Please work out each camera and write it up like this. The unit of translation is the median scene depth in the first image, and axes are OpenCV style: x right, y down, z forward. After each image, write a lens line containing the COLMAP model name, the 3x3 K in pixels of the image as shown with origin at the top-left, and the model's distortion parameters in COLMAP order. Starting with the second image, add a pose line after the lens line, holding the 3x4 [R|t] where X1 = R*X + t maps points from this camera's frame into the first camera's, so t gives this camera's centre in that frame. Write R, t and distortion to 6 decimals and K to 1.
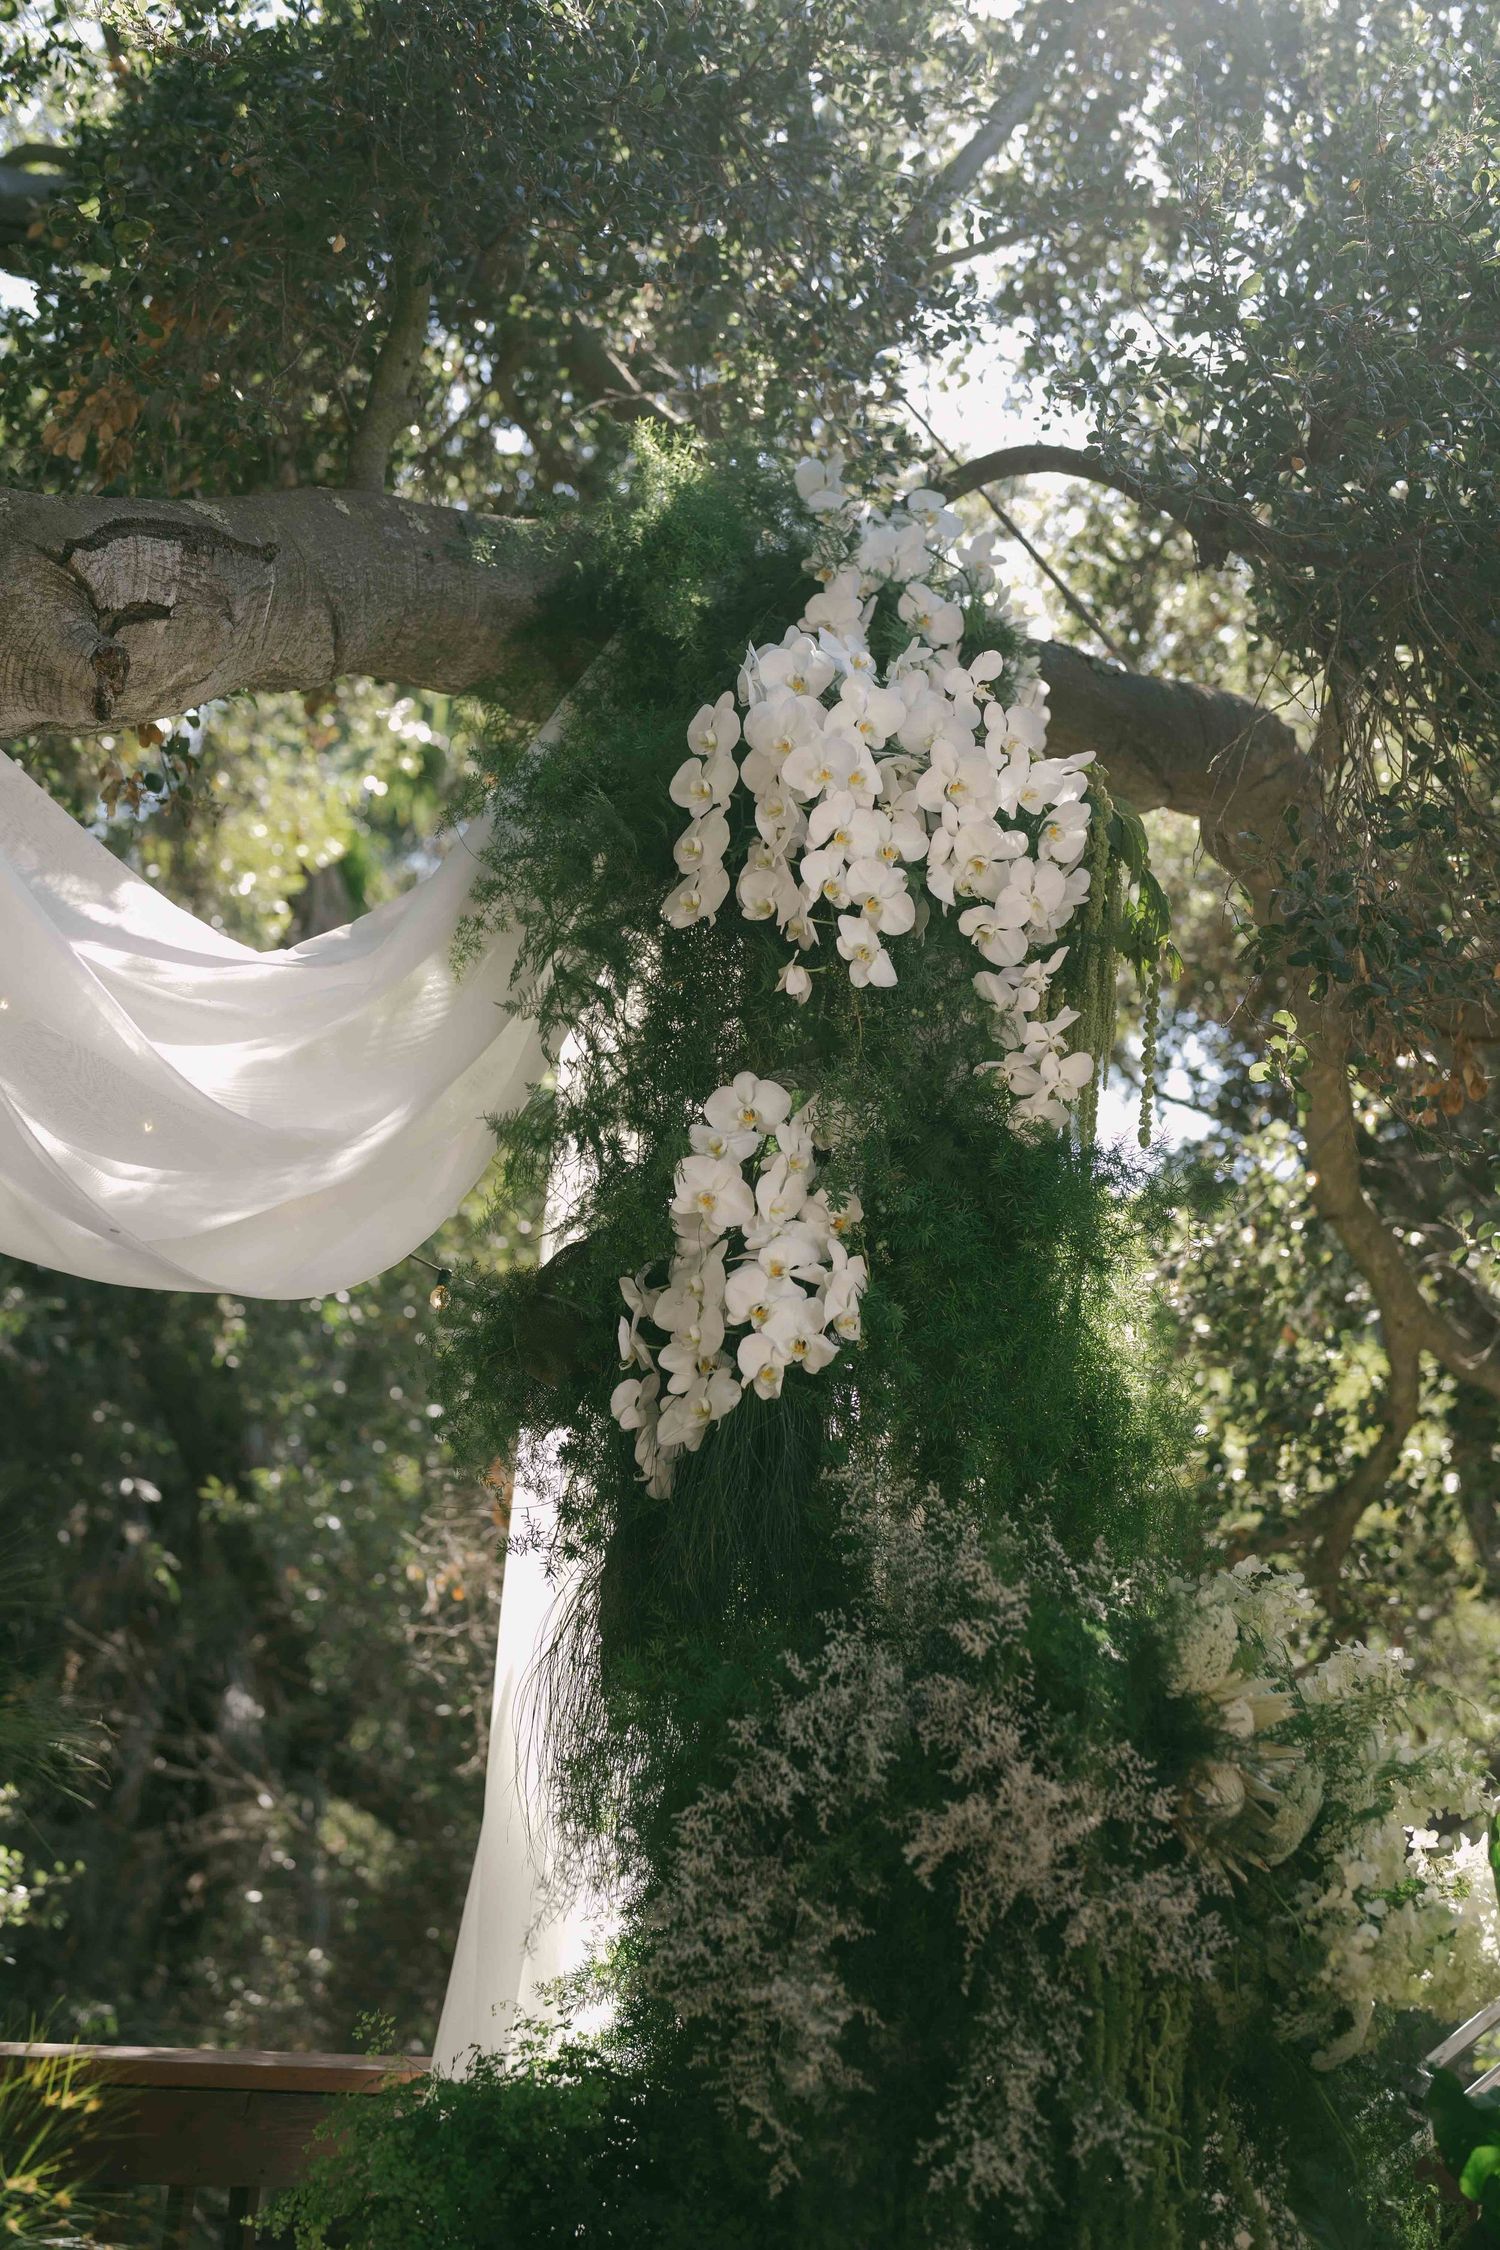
lens RADIAL K [[3227.3, 0, 766.4], [0, 3227.3, 1153.9], [0, 0, 1]] dist [0.015637, 0.000000]
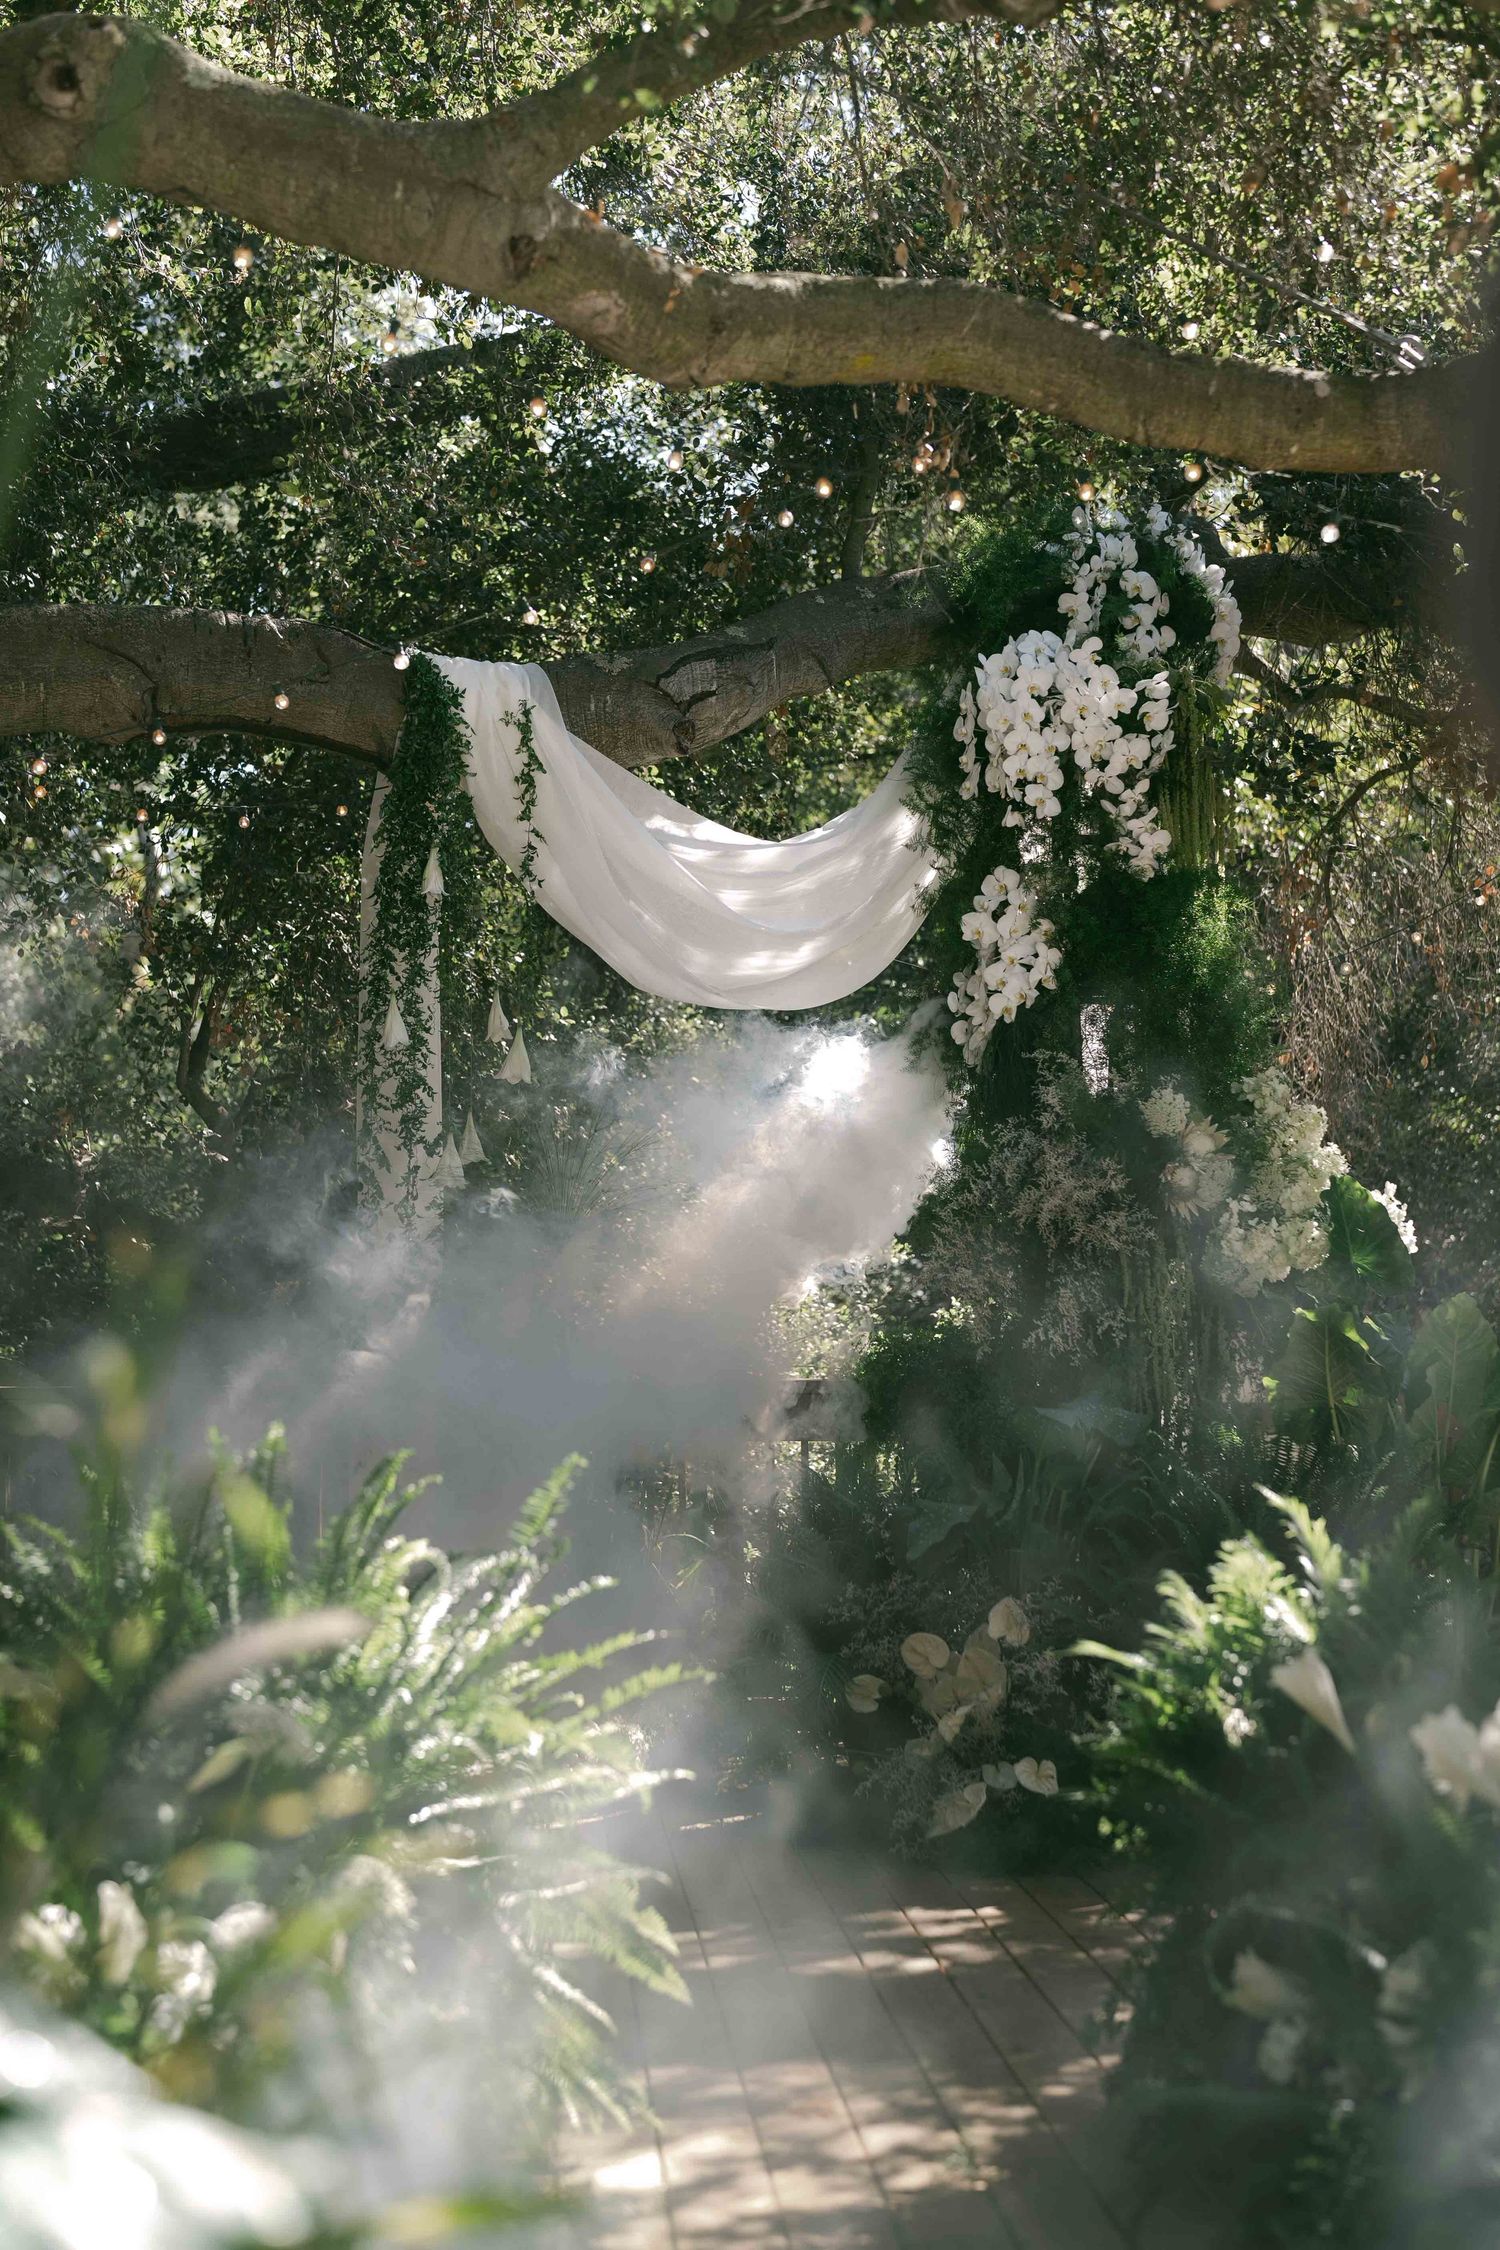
lens RADIAL K [[3487.9, 0, 688.0], [0, 3487.9, 1008.4], [0, 0, 1]] dist [0.017961, 0.000000]
pose [[0.890740, -0.130675, -0.435324, 0.775424], [0.161561, 0.986259, 0.034525, -0.044836], [0.424830, -0.101084, 0.899612, -1.101000]]
